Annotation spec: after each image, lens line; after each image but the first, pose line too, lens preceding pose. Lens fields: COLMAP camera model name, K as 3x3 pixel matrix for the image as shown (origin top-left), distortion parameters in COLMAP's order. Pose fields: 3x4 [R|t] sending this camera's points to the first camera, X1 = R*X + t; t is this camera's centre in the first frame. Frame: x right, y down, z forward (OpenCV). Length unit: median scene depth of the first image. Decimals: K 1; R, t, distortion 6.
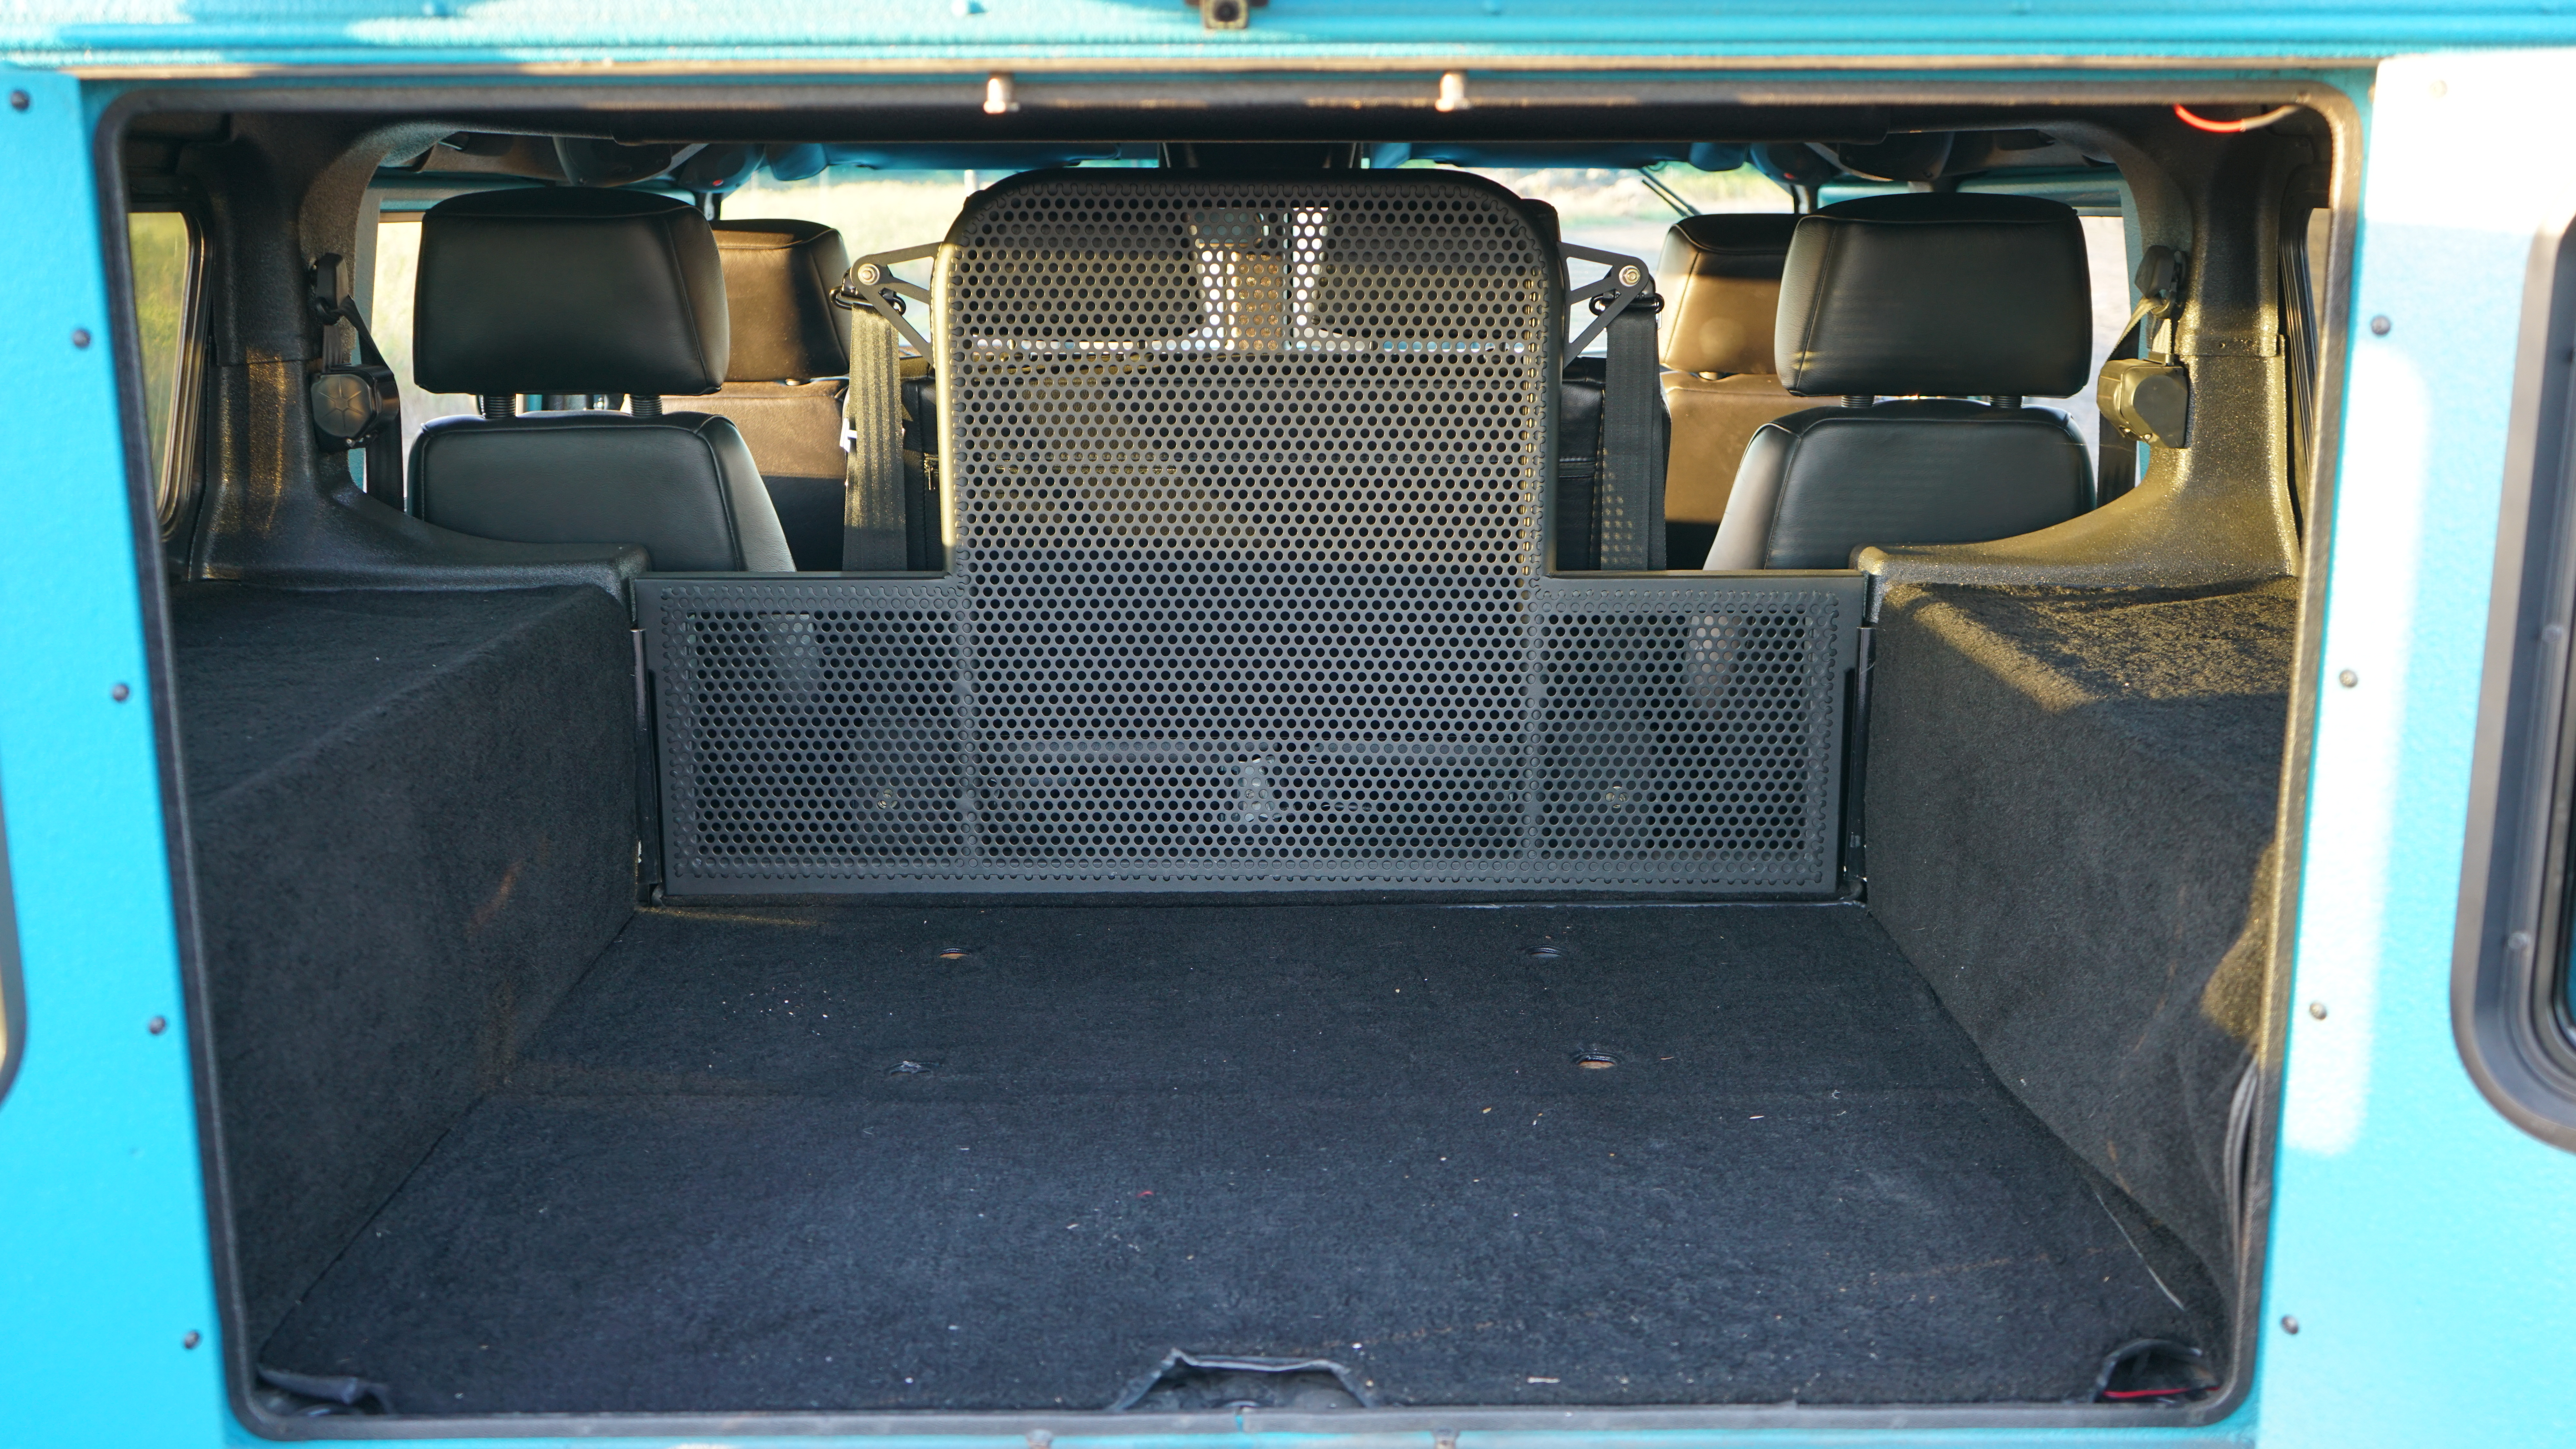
lens RADIAL K [[2431.3, 0, 1288.0], [0, 2431.3, 724.5], [0, 0, 1]] dist [-0.011671, 0.000227]
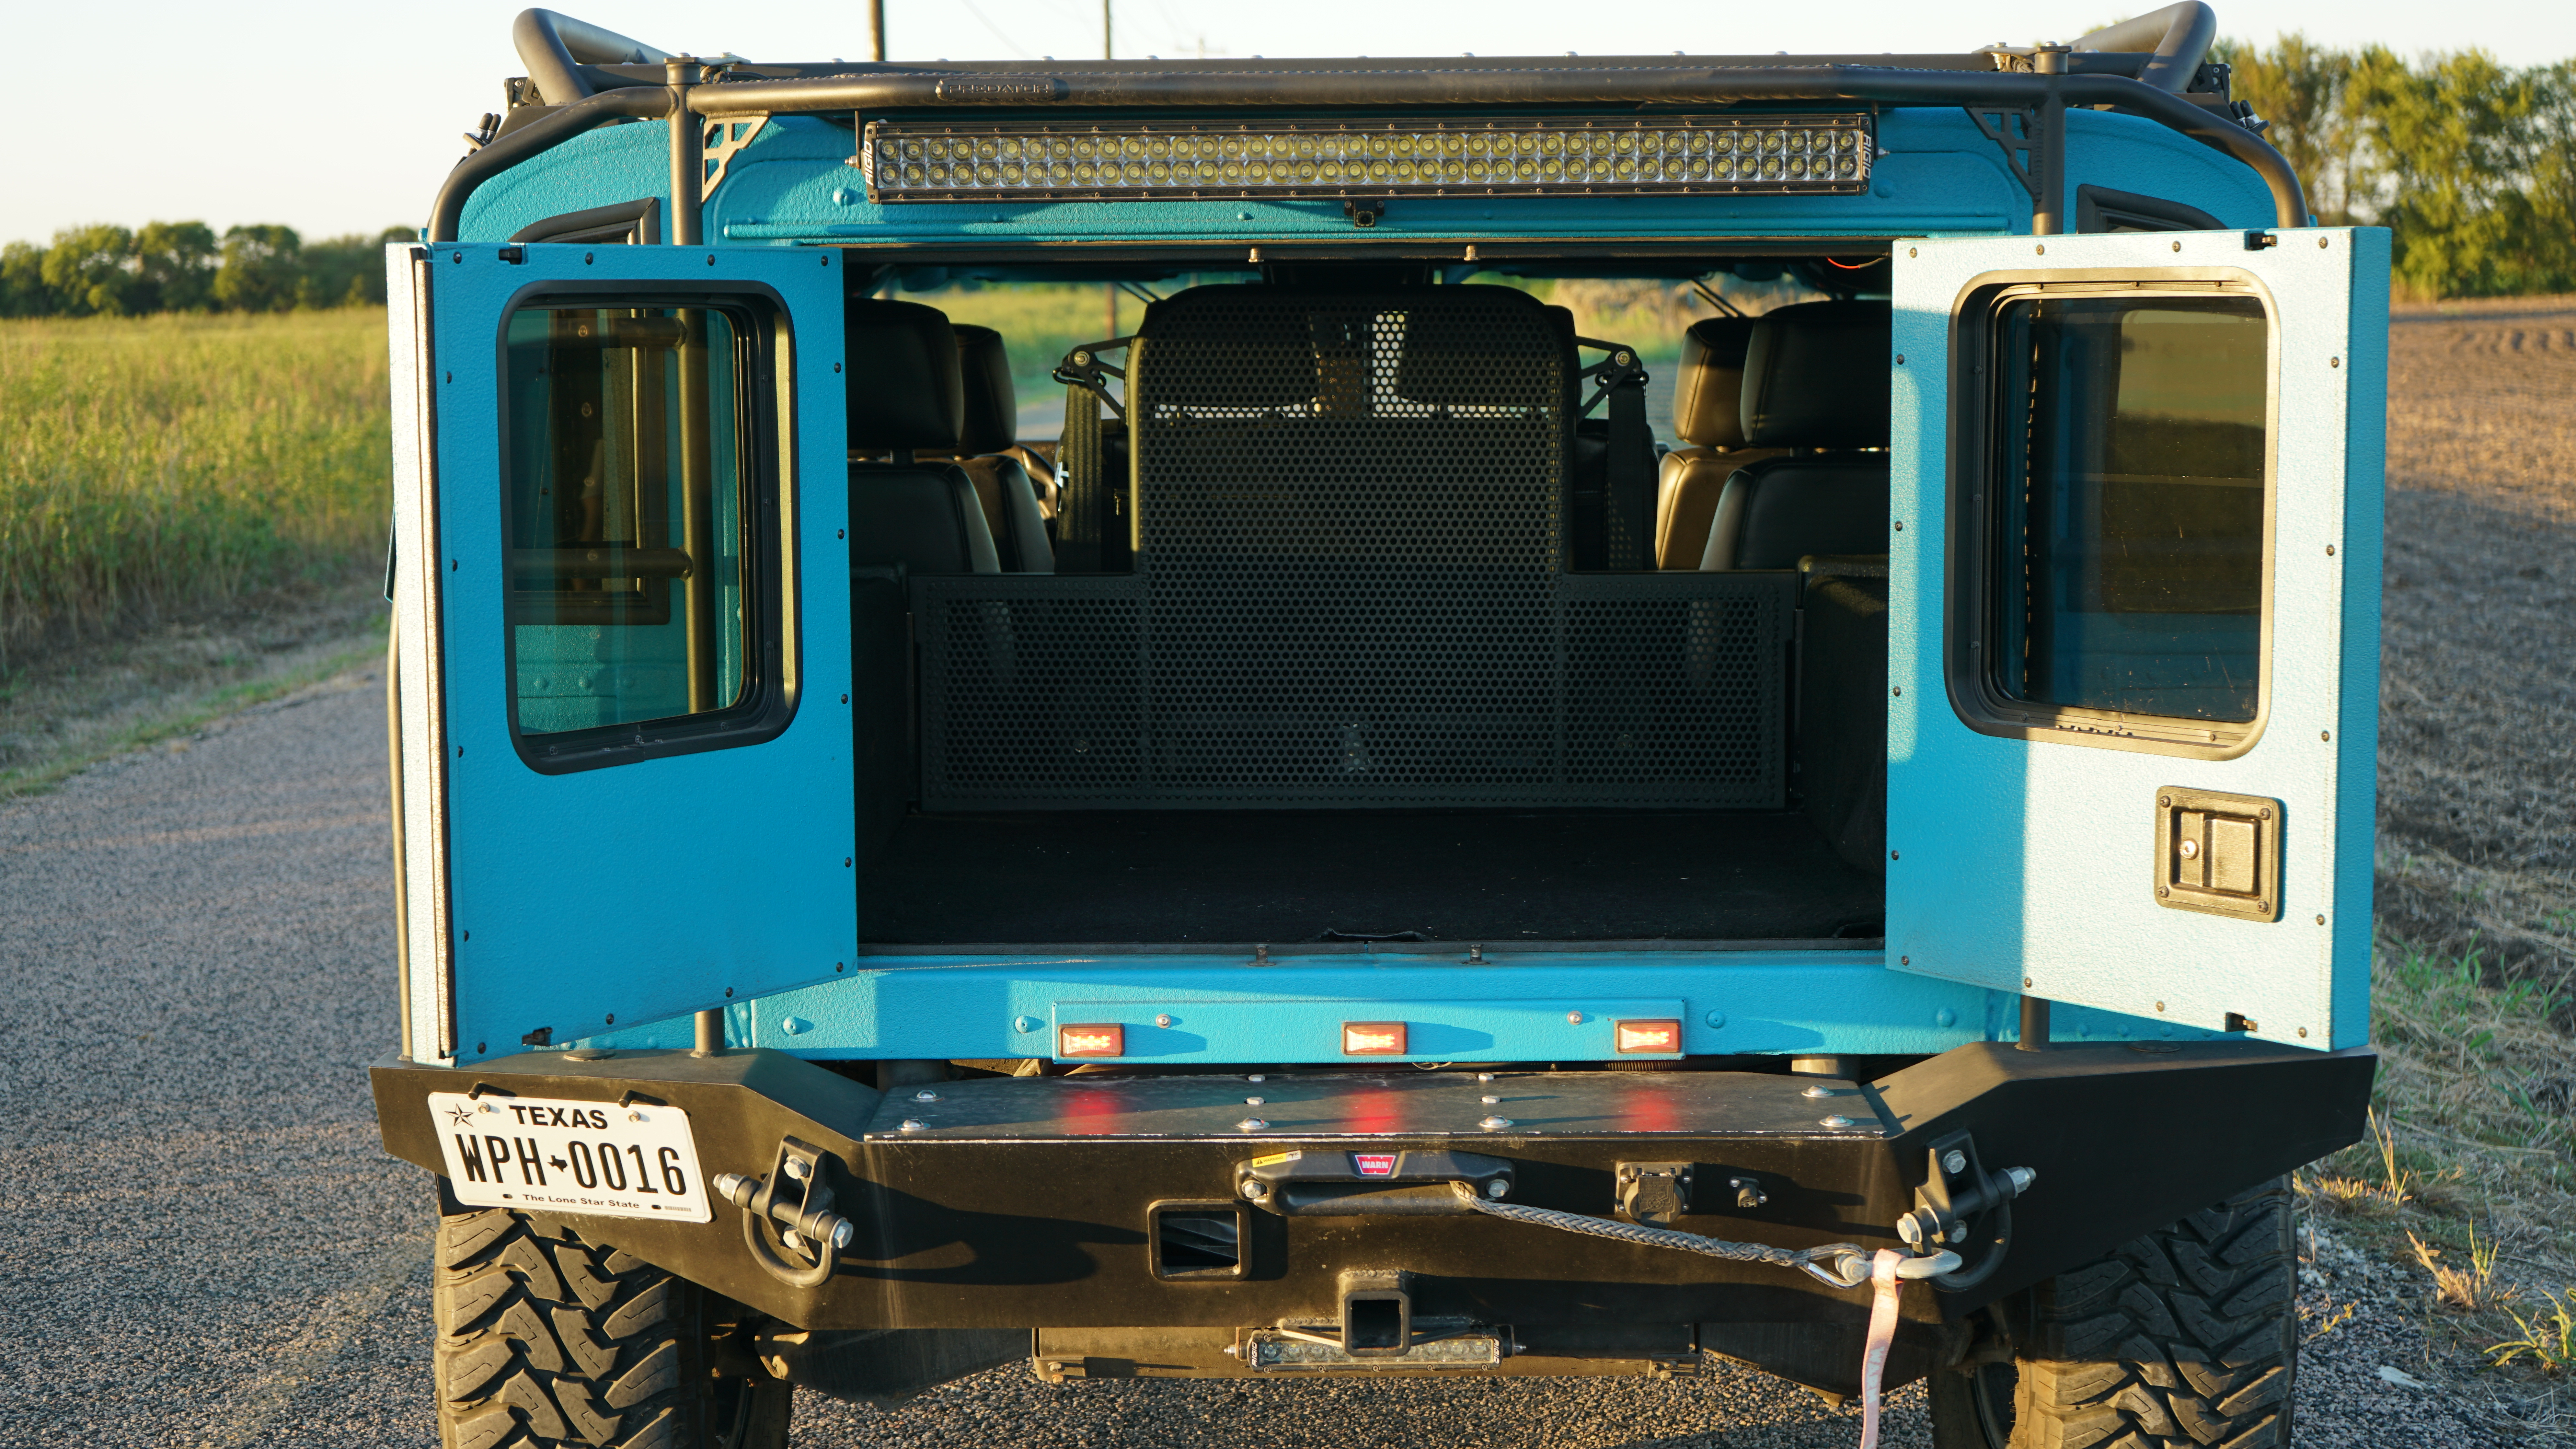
lens RADIAL K [[3967.8, 0, 1288.0], [0, 3967.8, 724.5], [0, 0, 1]] dist [-0.008792, -0.021488]
pose [[0.999941, -0.001855, -0.010659, -0.028457], [0.000680, 0.994015, -0.109238, 0.271021], [0.010798, 0.109224, 0.993959, -1.235638]]
